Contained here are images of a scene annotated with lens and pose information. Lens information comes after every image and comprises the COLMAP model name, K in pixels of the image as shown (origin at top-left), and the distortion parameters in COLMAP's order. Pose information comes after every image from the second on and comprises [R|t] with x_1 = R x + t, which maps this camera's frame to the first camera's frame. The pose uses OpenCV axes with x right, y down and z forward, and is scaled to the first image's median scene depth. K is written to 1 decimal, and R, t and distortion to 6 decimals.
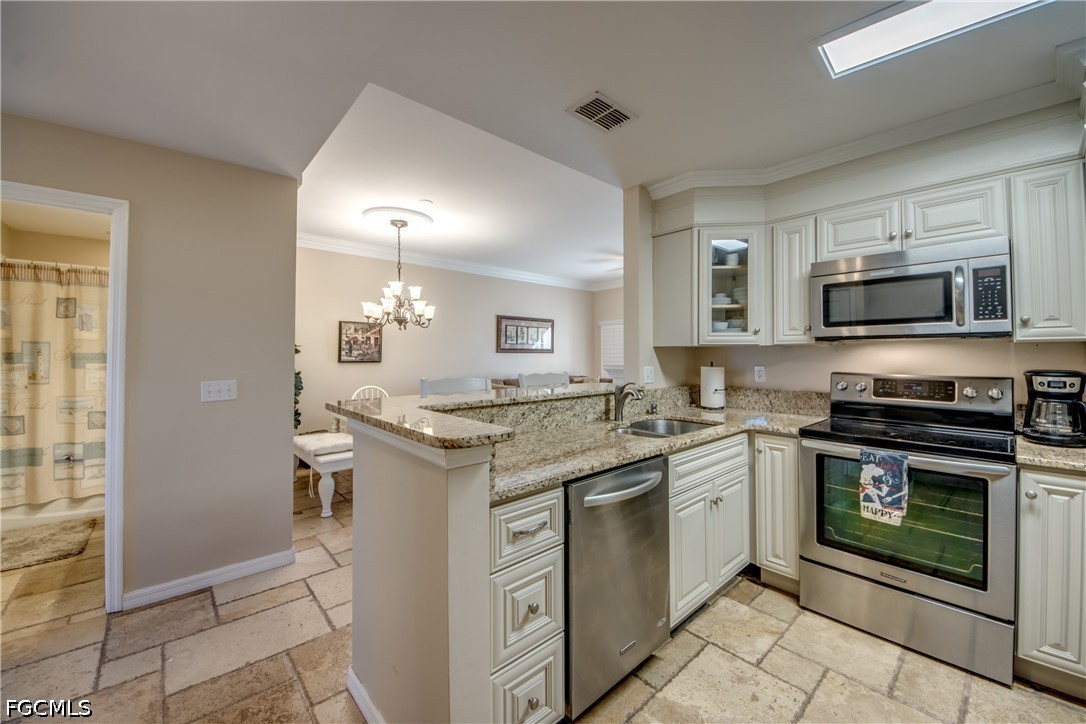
lens RADIAL K [[417.4, 0, 545.2], [0, 417.4, 346.9], [0, 0, 1]] dist [0.024429, -0.016635]
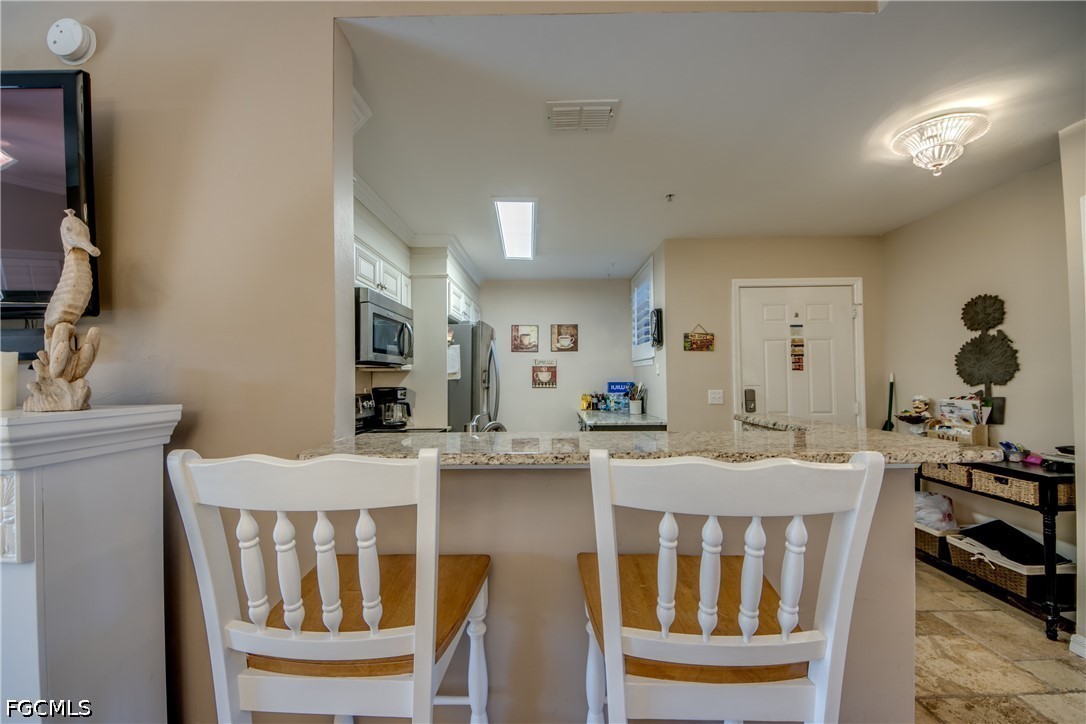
lens RADIAL K [[399.7, 0, 539.1], [0, 399.7, 370.6], [0, 0, 1]] dist [0.028988, -0.020521]
pose [[-0.726833, 0.019408, 0.686540, -0.328089], [-0.002894, 0.999505, -0.031319, 0.030637], [-0.686808, -0.024751, -0.726417, 1.392498]]
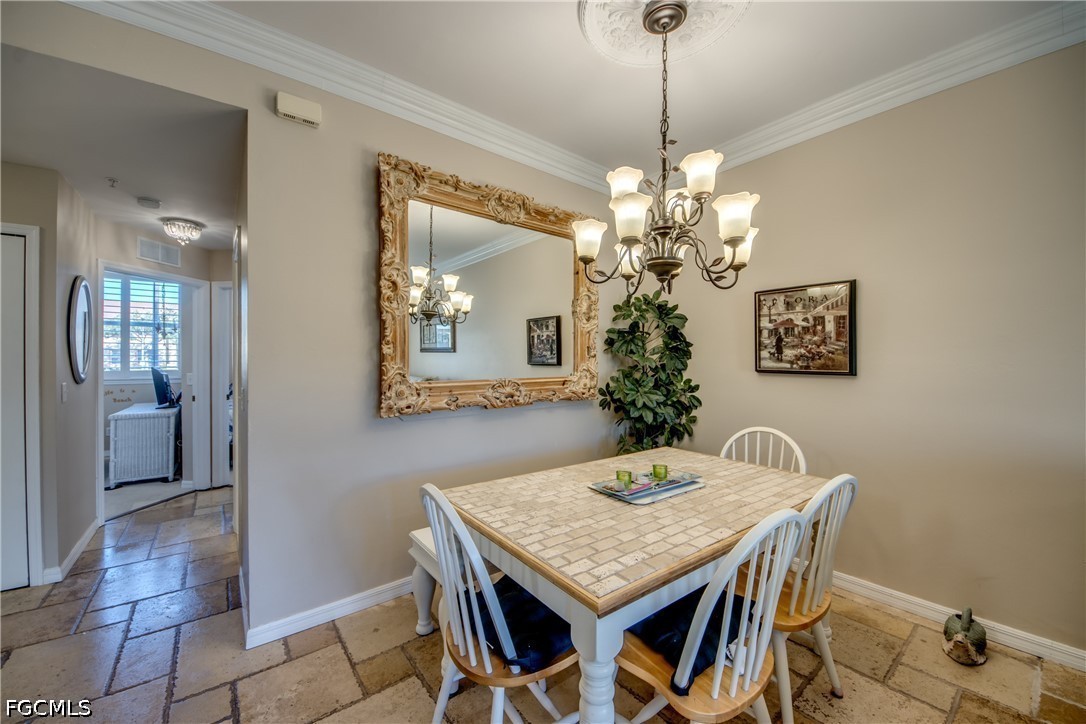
lens RADIAL K [[409.6, 0, 539.6], [0, 409.6, 359.4], [0, 0, 1]] dist [0.038145, -0.023210]
pose [[-0.071159, 0.004629, -0.997454, 0.081471], [0.022754, 0.999737, 0.003016, 0.031431], [0.997205, -0.022481, -0.071246, 1.716006]]
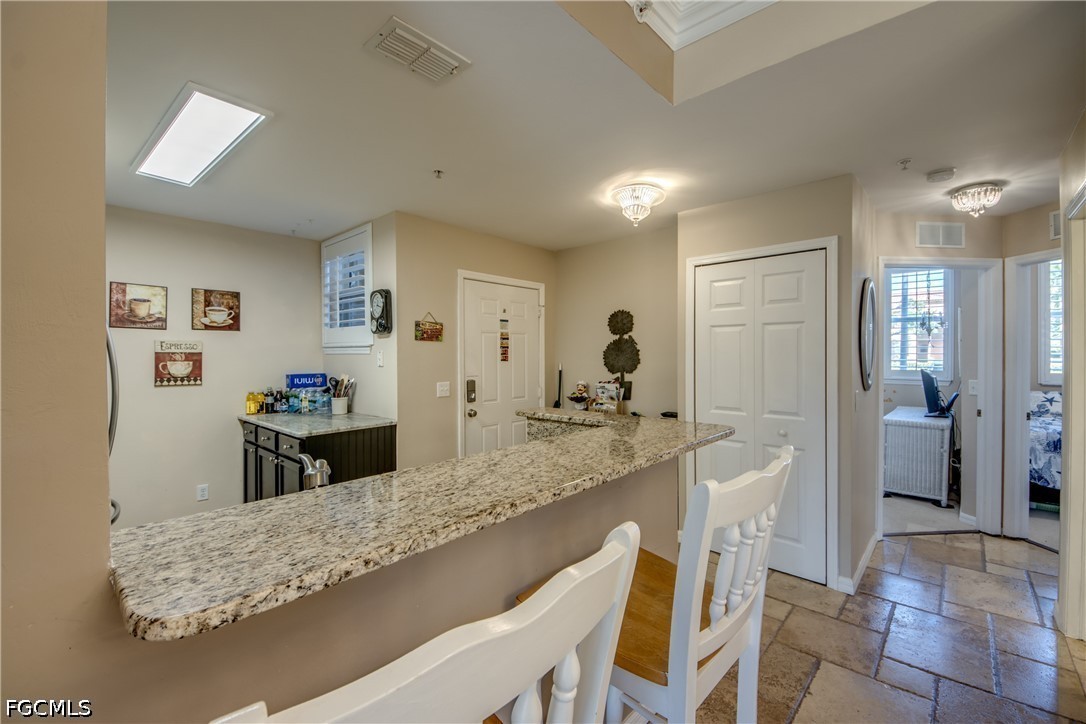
lens RADIAL K [[450.1, 0, 536.6], [0, 450.1, 353.3], [0, 0, 1]] dist [0.042144, -0.032593]
pose [[-0.995768, 0.006613, -0.091659, 0.011942], [0.008399, 0.999782, -0.019114, -0.012027], [0.091513, -0.019803, -0.995607, 1.481232]]
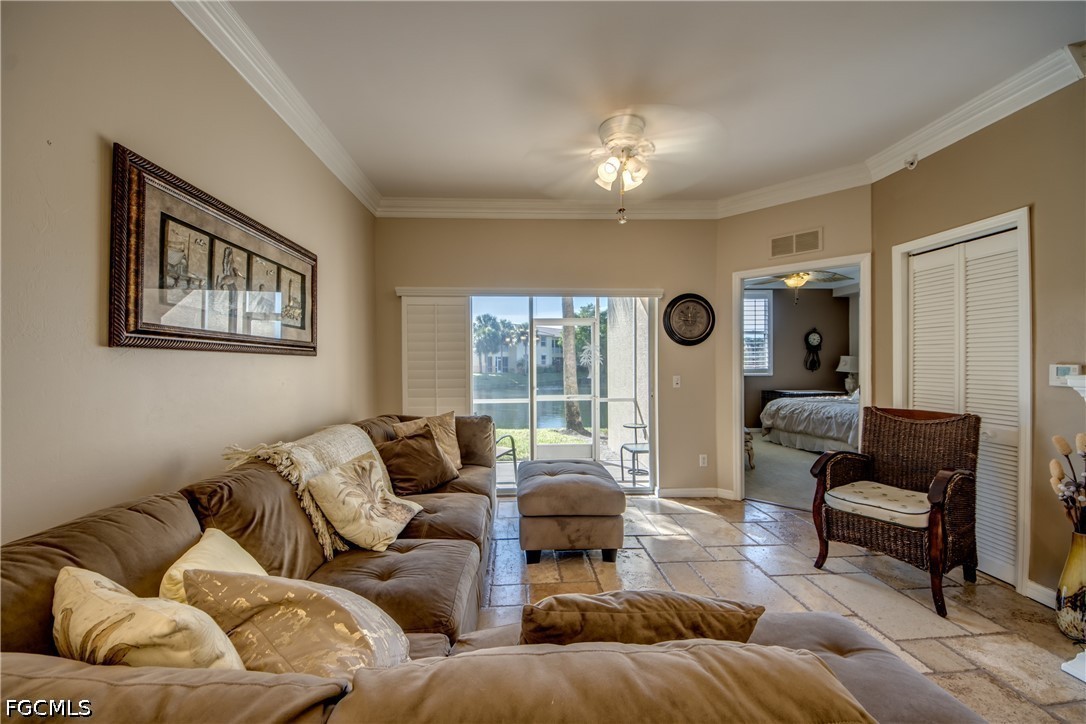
lens RADIAL K [[405.1, 0, 541.9], [0, 405.1, 364.6], [0, 0, 1]] dist [0.046820, -0.026590]
pose [[0.625595, -0.003266, 0.780141, -0.404911], [-0.011586, 0.999842, 0.013476, 0.051541], [-0.780062, -0.017470, 0.625459, 2.152933]]
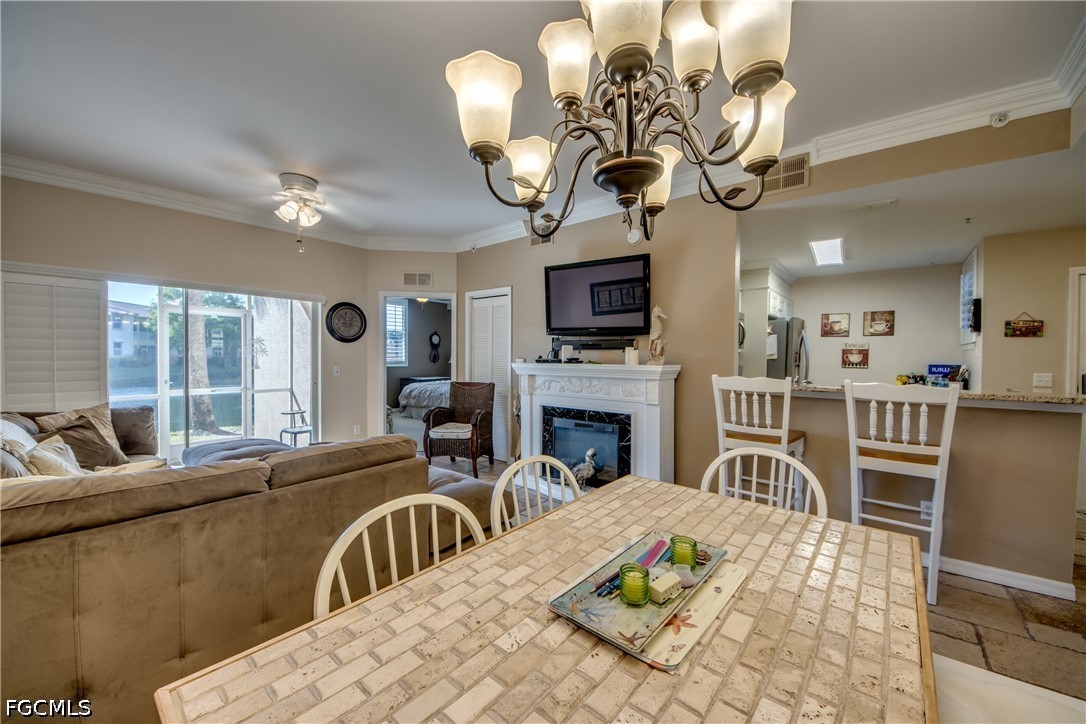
lens RADIAL K [[409.3, 0, 539.4], [0, 409.3, 365.7], [0, 0, 1]] dist [0.006592, -0.014782]
pose [[-0.138582, -0.020659, 0.990135, -1.020587], [-0.026174, 0.999510, 0.017191, 0.047113], [-0.990005, -0.023534, -0.139055, 2.014855]]
